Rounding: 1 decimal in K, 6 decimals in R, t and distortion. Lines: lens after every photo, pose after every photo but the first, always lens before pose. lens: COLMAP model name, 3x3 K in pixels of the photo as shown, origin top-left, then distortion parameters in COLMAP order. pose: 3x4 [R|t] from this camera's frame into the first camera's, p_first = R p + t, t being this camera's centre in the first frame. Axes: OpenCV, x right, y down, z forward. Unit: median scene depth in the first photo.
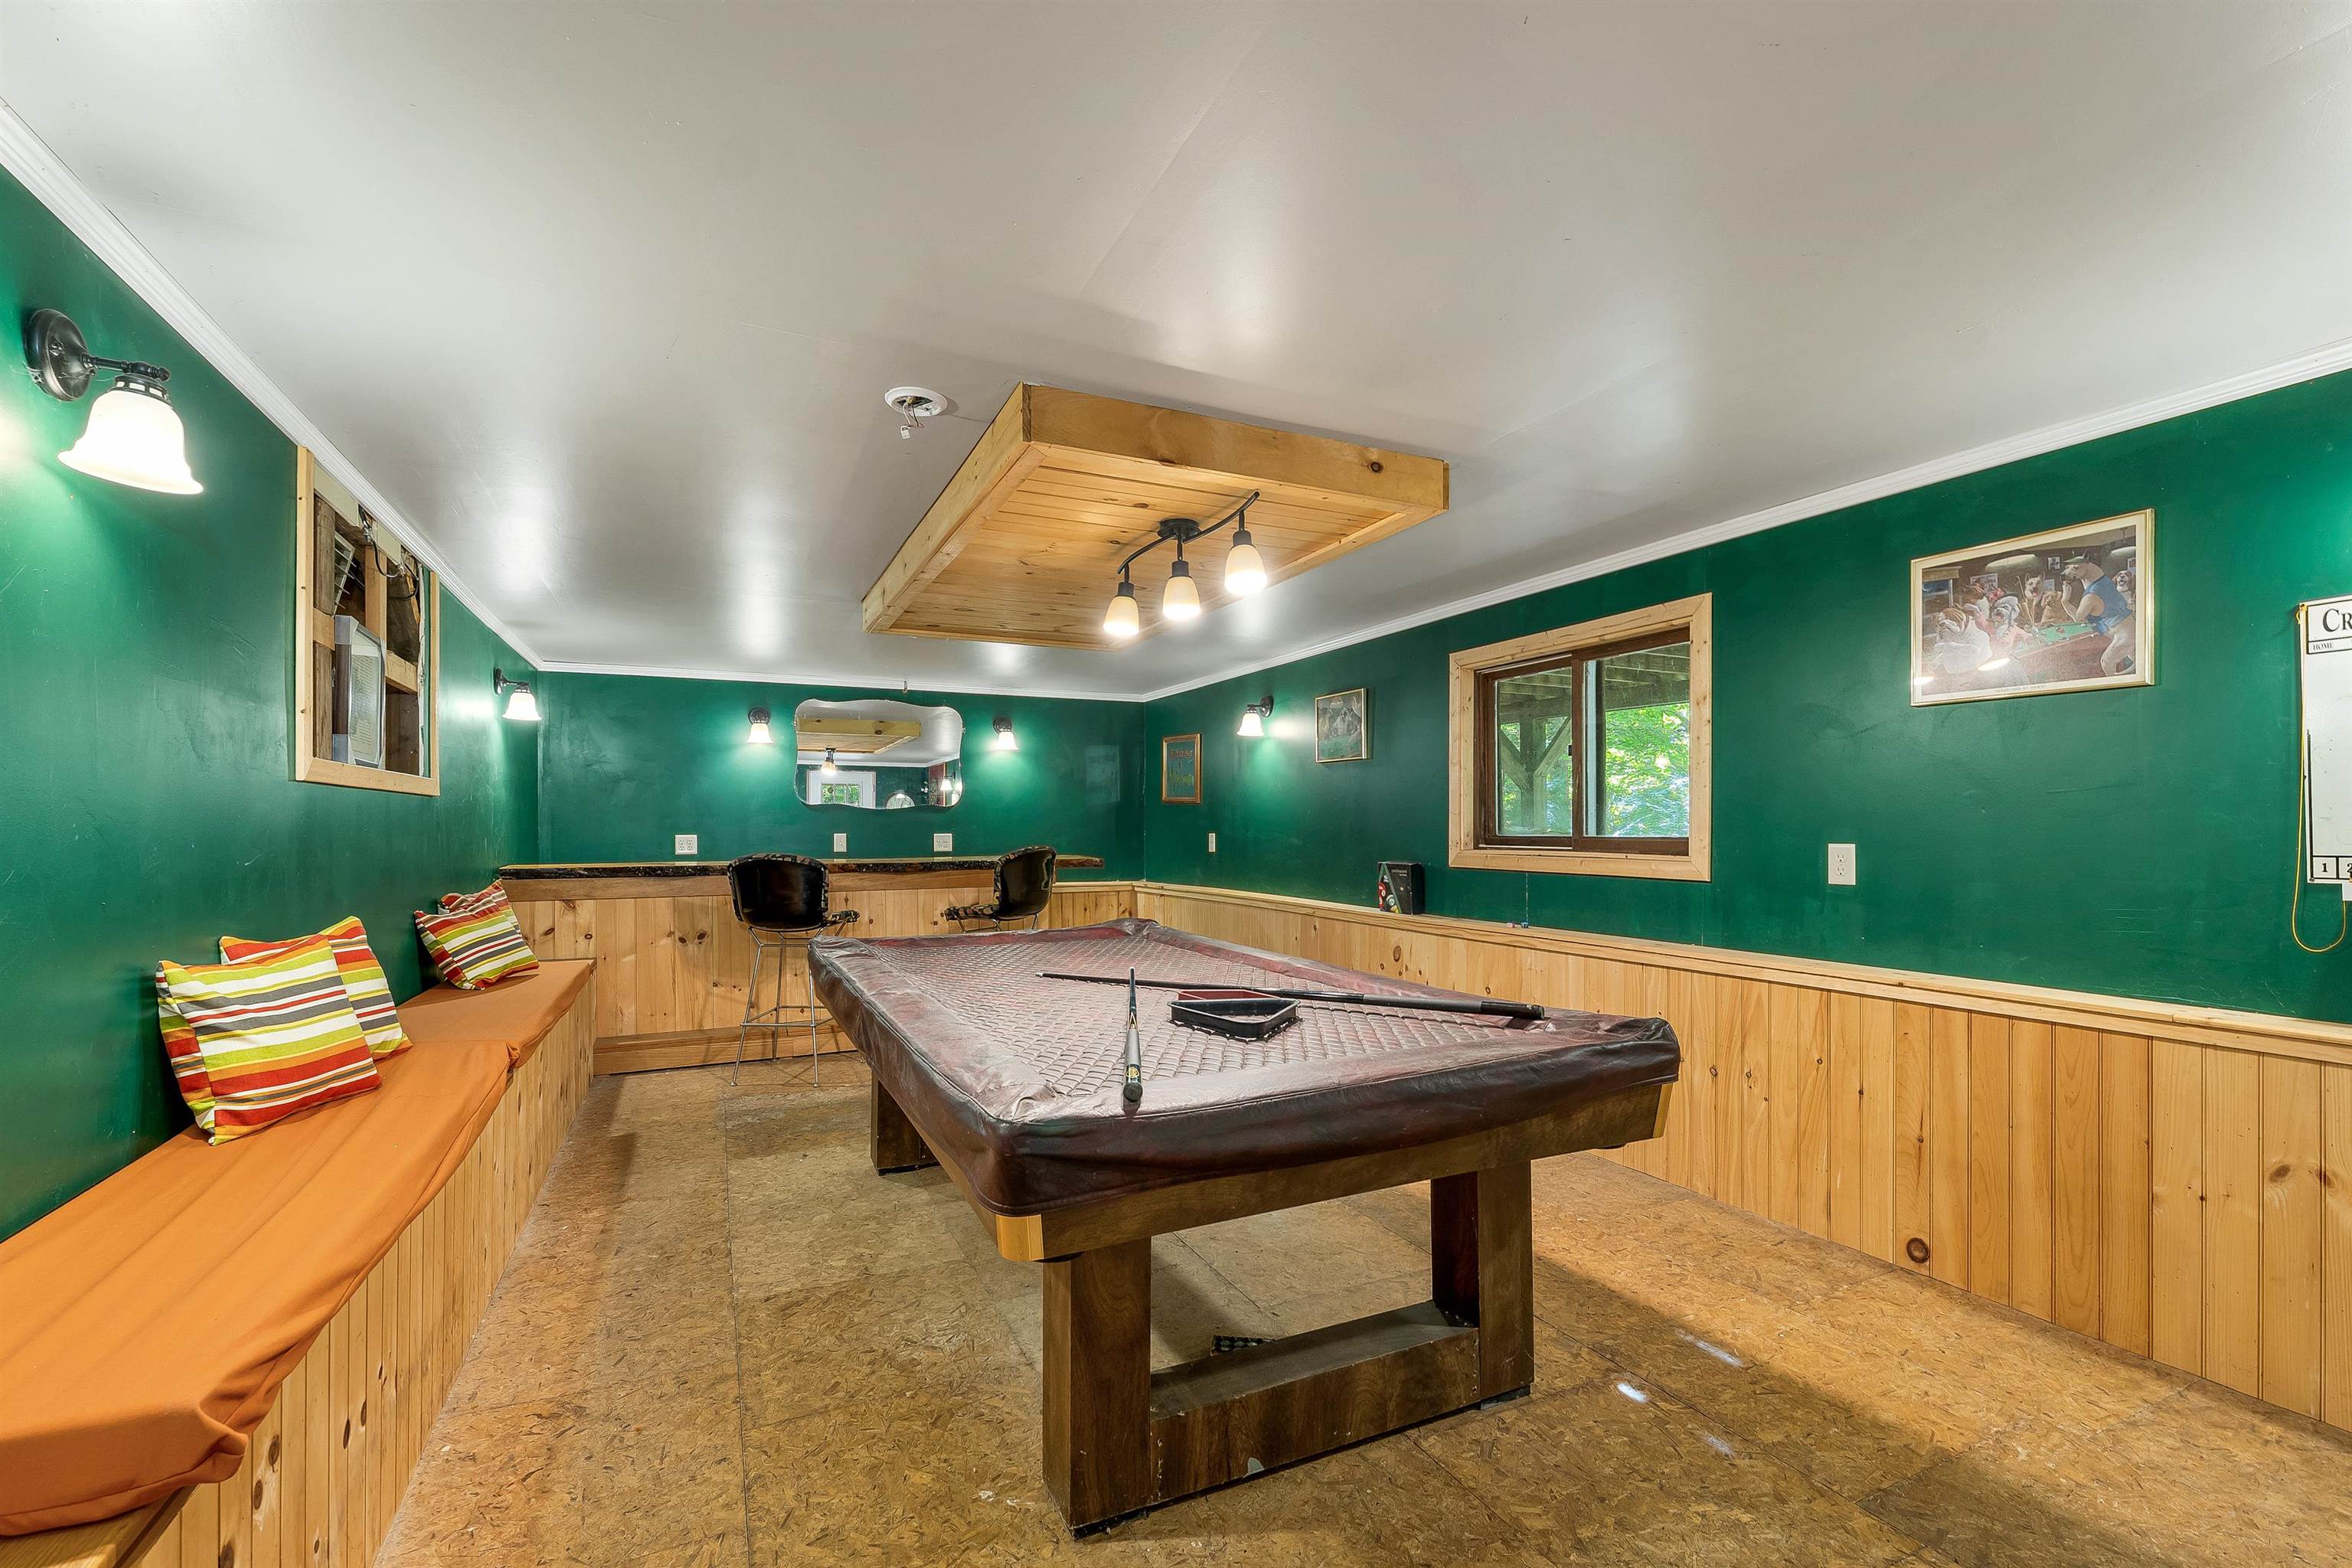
lens RADIAL K [[992.1, 0, 1169.1], [0, 992.1, 817.0], [0, 0, 1]] dist [-0.001414, -0.000175]
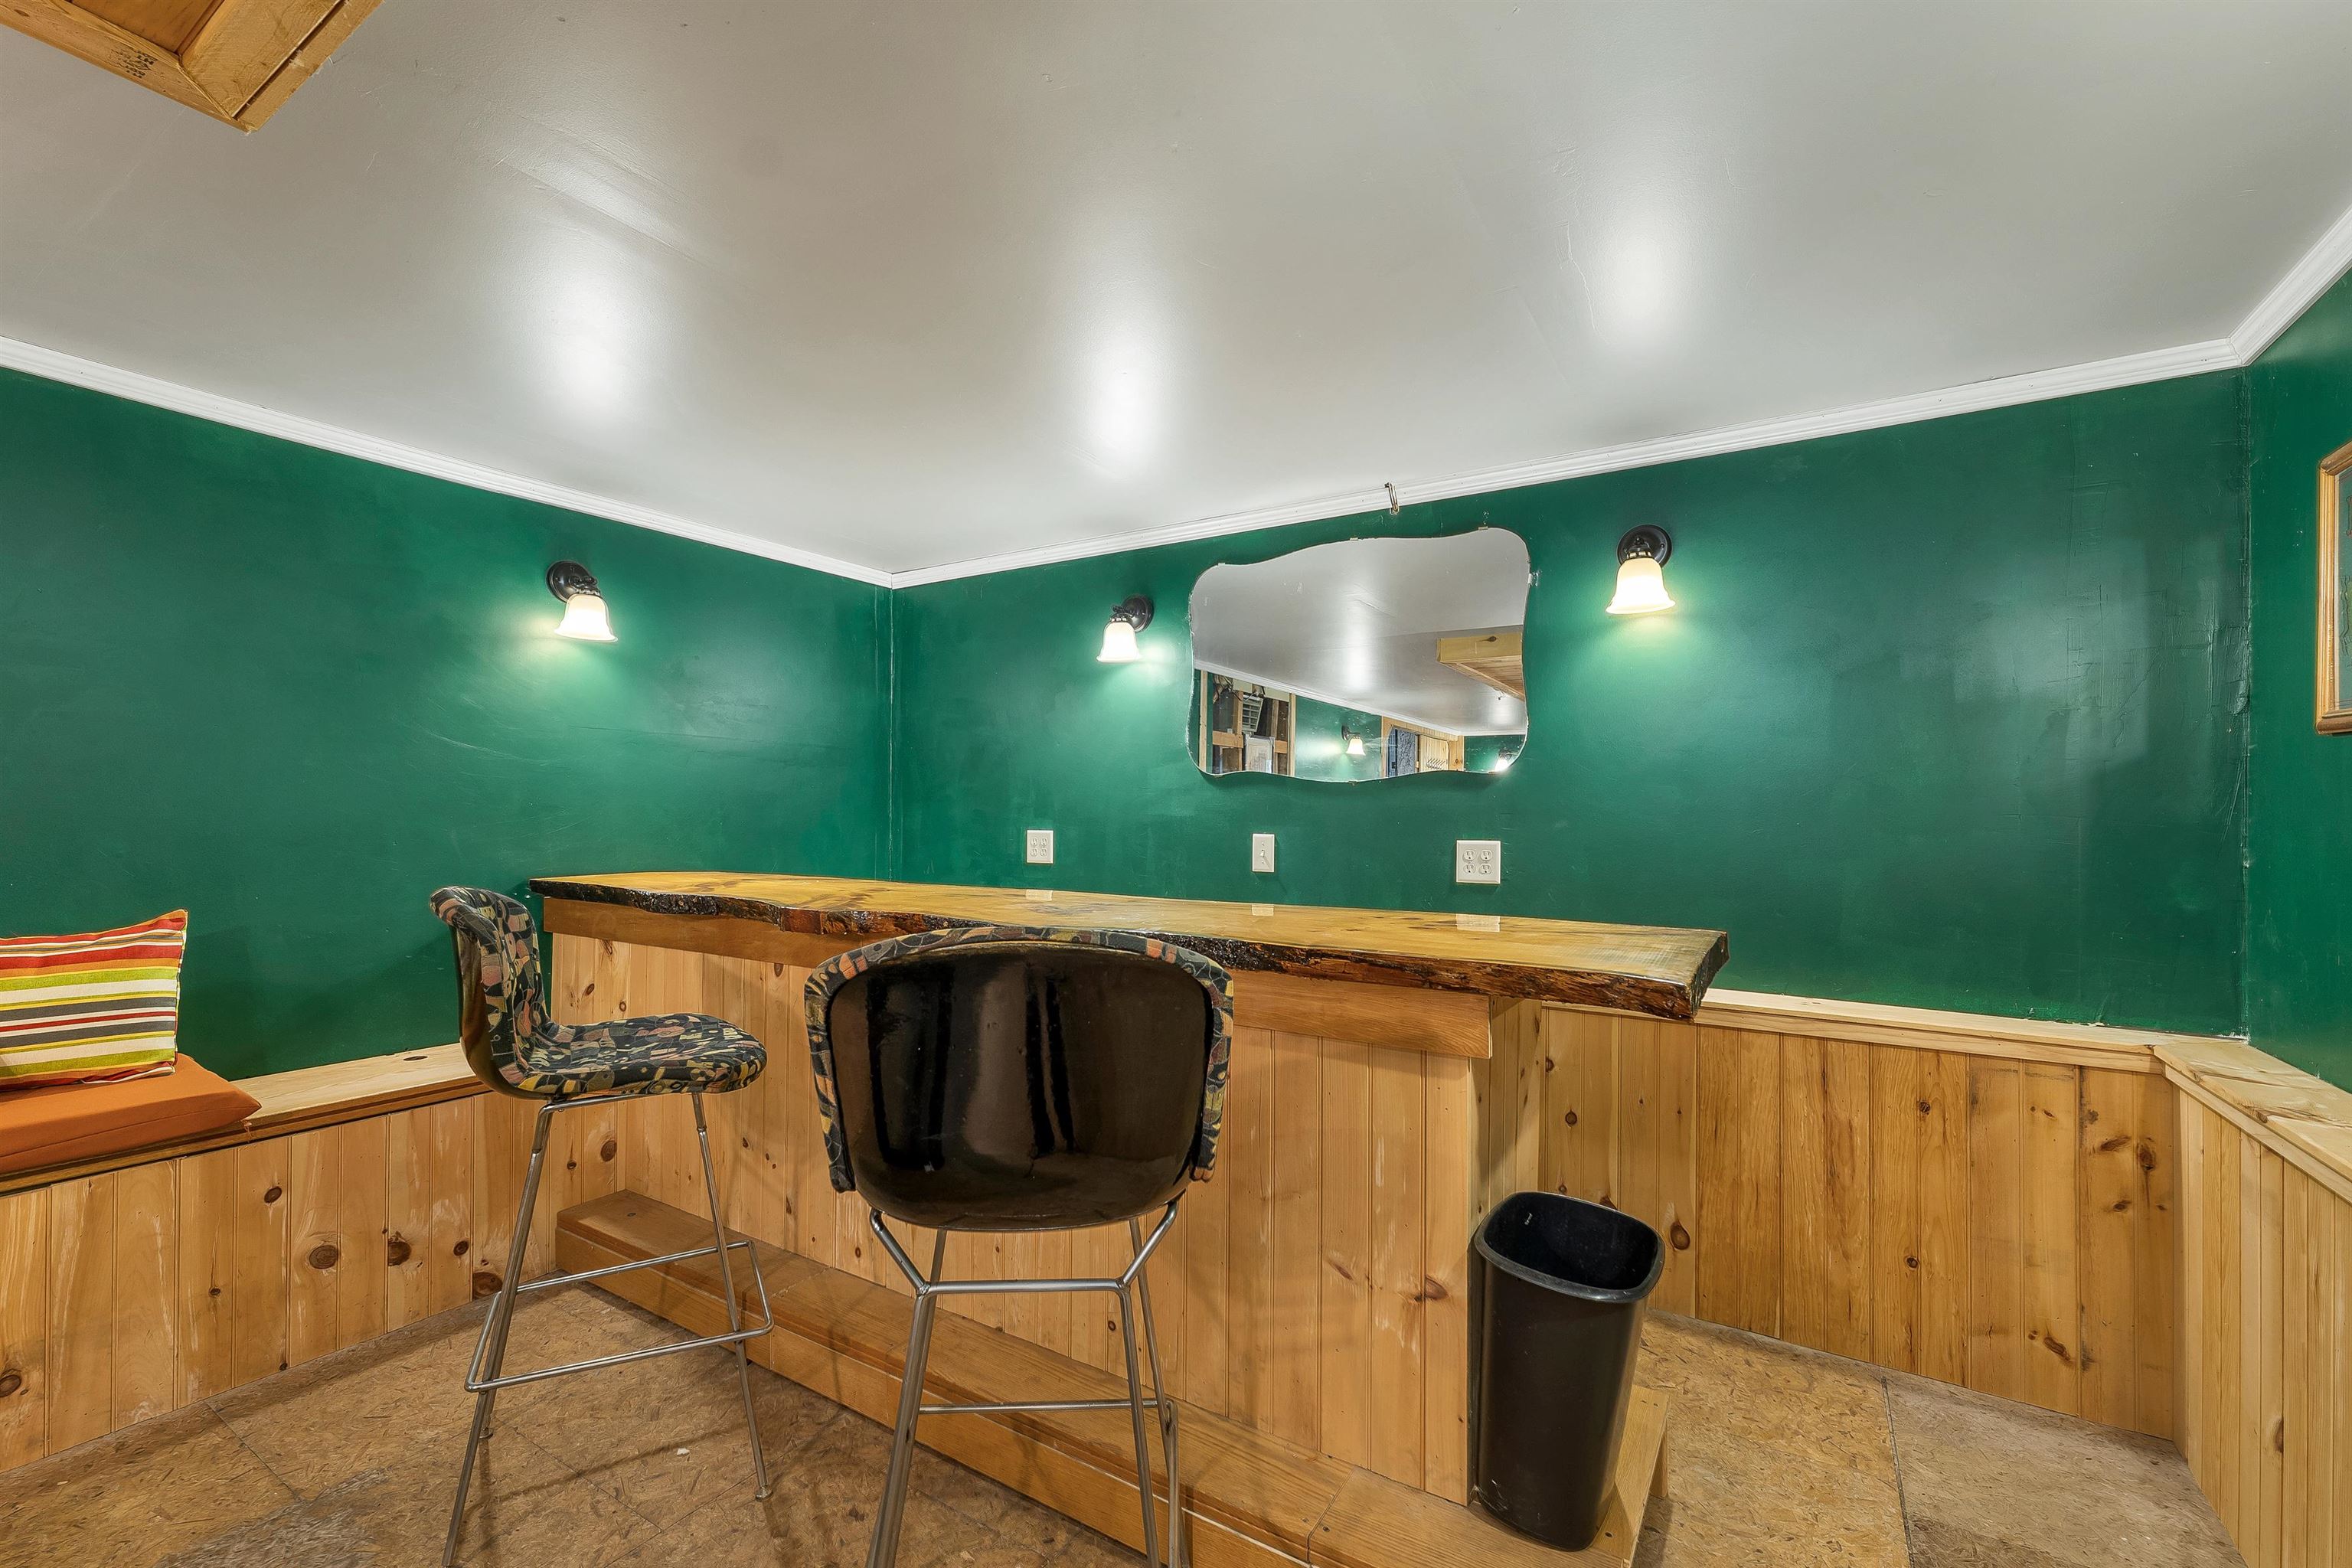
lens RADIAL K [[965.2, 0, 1170.3], [0, 965.2, 795.0], [0, 0, 1]] dist [-0.001920, -0.000177]
pose [[0.535493, 0.002772, -0.844535, 0.044292], [0.000259, 0.999994, 0.003446, -0.003521], [0.844540, -0.002064, 0.535489, 0.730675]]
